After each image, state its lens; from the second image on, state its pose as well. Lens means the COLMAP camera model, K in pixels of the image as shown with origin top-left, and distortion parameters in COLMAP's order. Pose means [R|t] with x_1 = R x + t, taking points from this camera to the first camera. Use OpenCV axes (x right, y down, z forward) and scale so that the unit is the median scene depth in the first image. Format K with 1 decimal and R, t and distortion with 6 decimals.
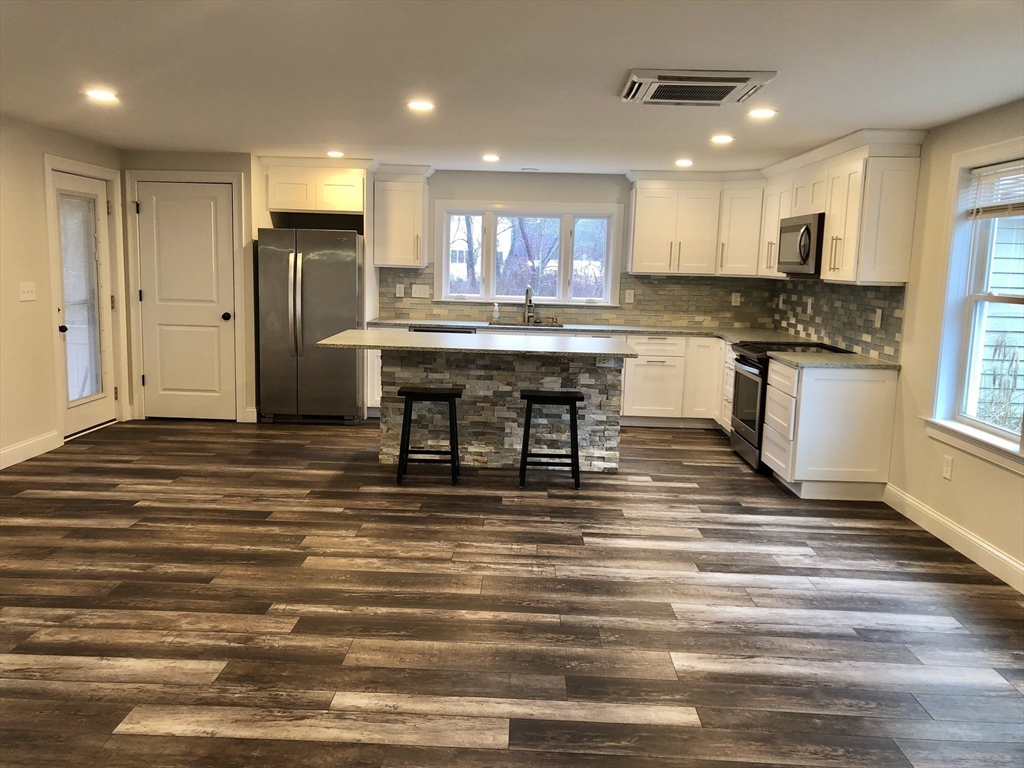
lens RADIAL K [[828.9, 0, 512.0], [0, 828.9, 384.0], [0, 0, 1]] dist [0.063362, -0.099196]
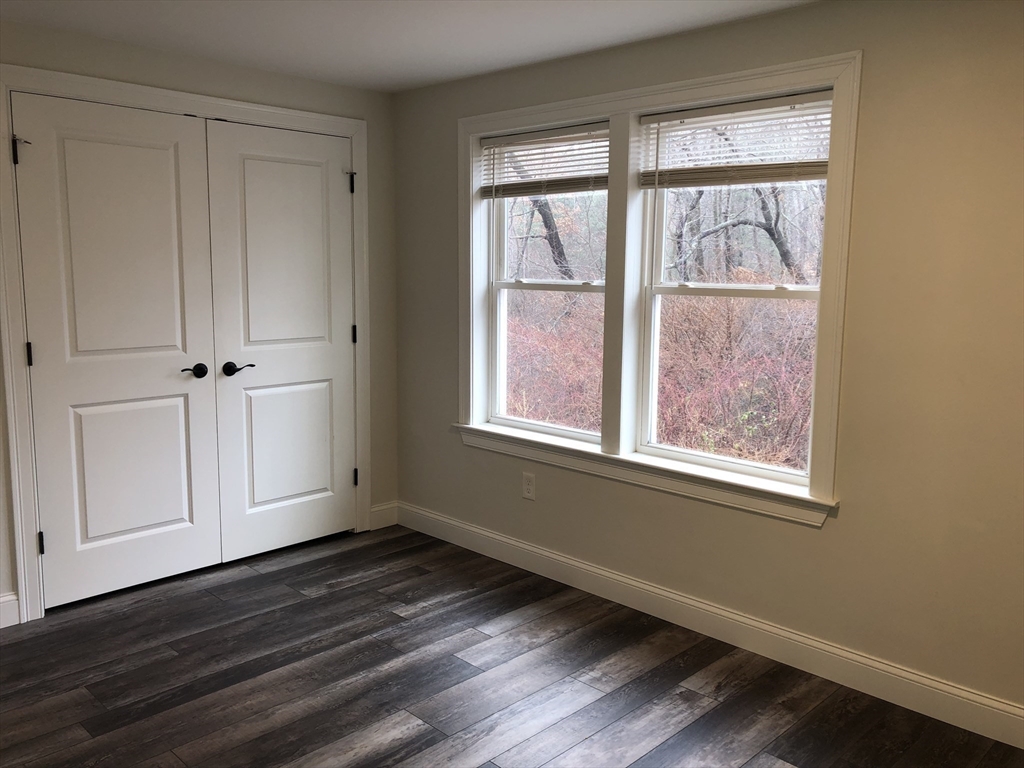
lens RADIAL K [[828.9, 0, 512.0], [0, 828.9, 384.0], [0, 0, 1]] dist [0.063362, -0.099196]
pose [[0.748102, -0.113493, 0.653806, -0.029813], [0.104225, 0.993133, 0.053139, -0.041506], [-0.655347, 0.028389, 0.754794, 0.296368]]
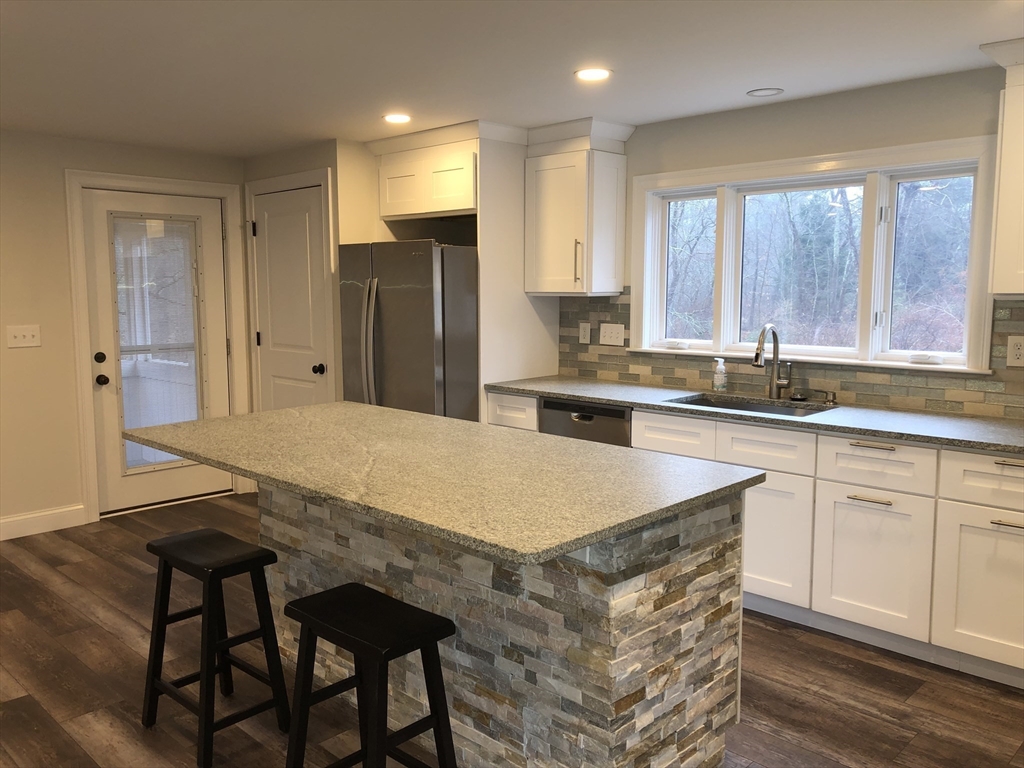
lens RADIAL K [[828.9, 0, 512.0], [0, 828.9, 384.0], [0, 0, 1]] dist [0.063362, -0.099196]
pose [[0.733164, 0.050029, -0.678209, 0.383917], [-0.075326, 0.997128, -0.007874, -0.105057], [0.675867, 0.056860, 0.734827, 0.816950]]
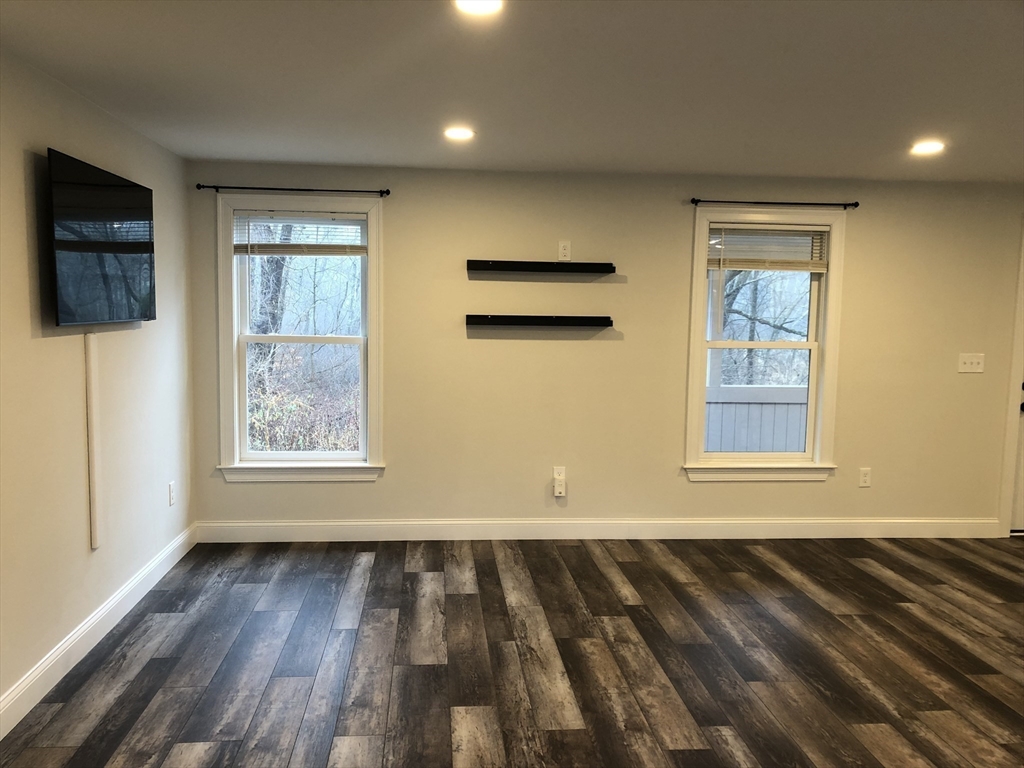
lens RADIAL K [[845.8, 0, 512.0], [0, 845.8, 384.0], [0, 0, 1]] dist [0.066006, -0.100323]
pose [[0.109465, 0.067417, -0.991702, 0.358607], [-0.159817, 0.985911, 0.049382, -0.058391], [0.981059, 0.153085, 0.118697, 0.434406]]
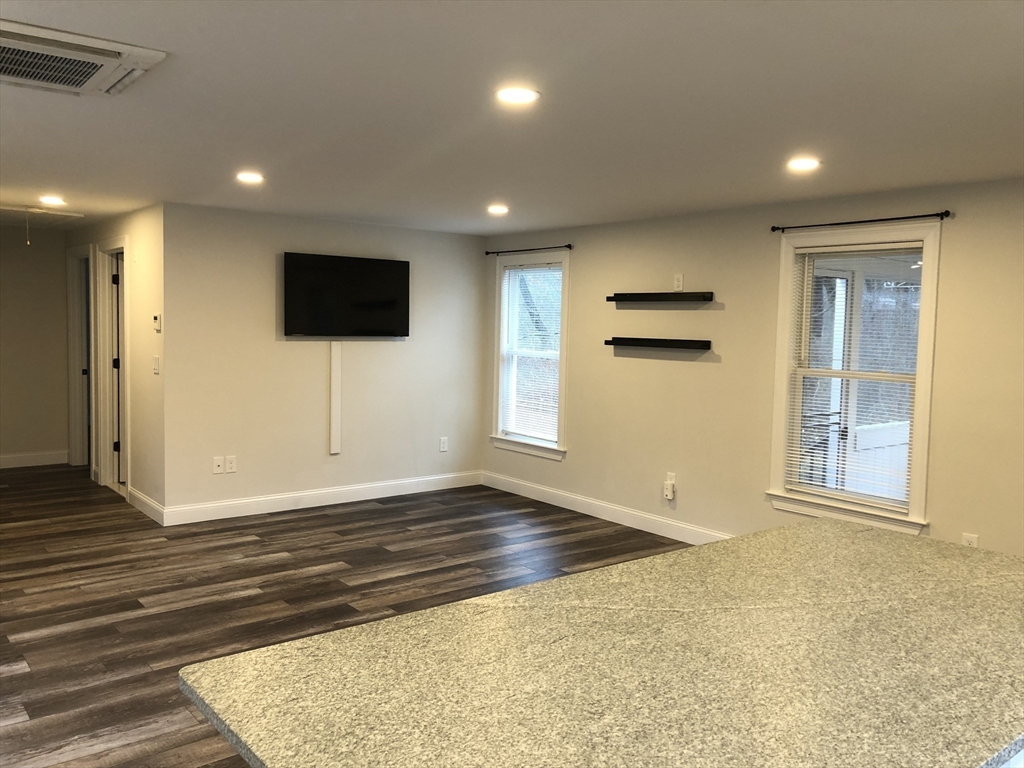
lens RADIAL K [[843.7, 0, 493.9], [0, 843.7, 366.8], [0, 0, 1]] dist [0.063681, -0.002831]
pose [[-0.776932, -0.006208, -0.629553, 0.273047], [-0.132964, 0.979015, 0.154438, -0.210911], [0.615383, 0.203696, -0.761454, 1.357871]]
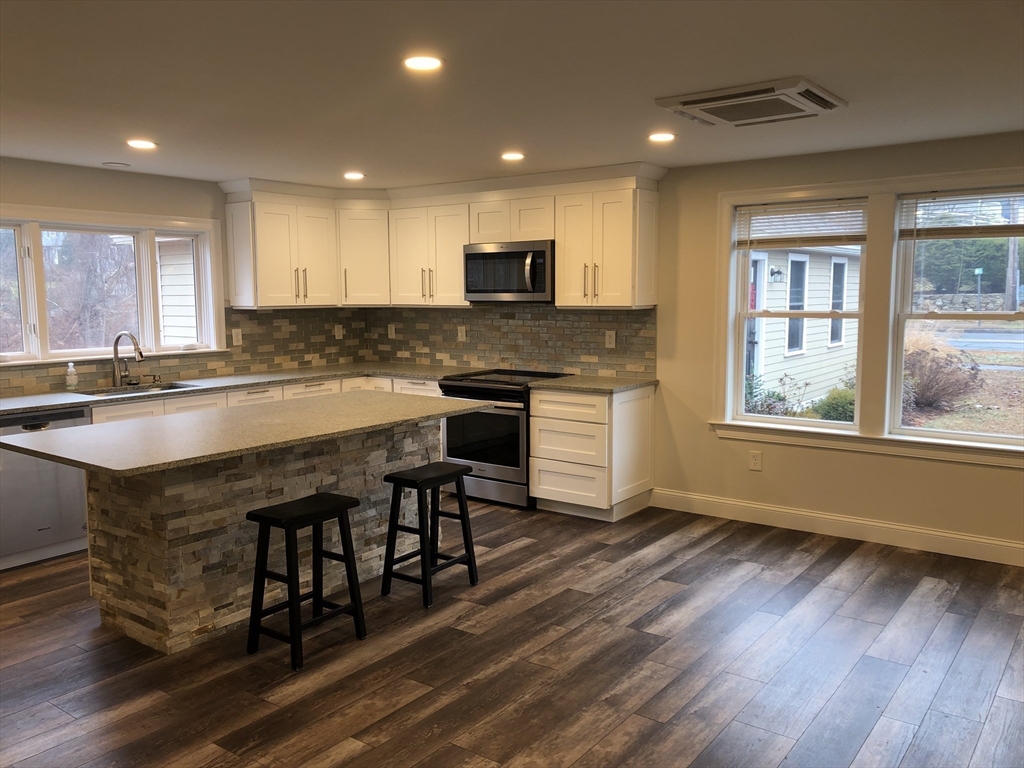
lens RADIAL K [[828.9, 0, 512.0], [0, 828.9, 384.0], [0, 0, 1]] dist [0.063362, -0.099196]
pose [[0.581683, -0.121660, 0.804266, -0.546923], [0.140686, 0.988898, 0.047838, -0.100049], [-0.801157, 0.085322, 0.592340, 0.525404]]
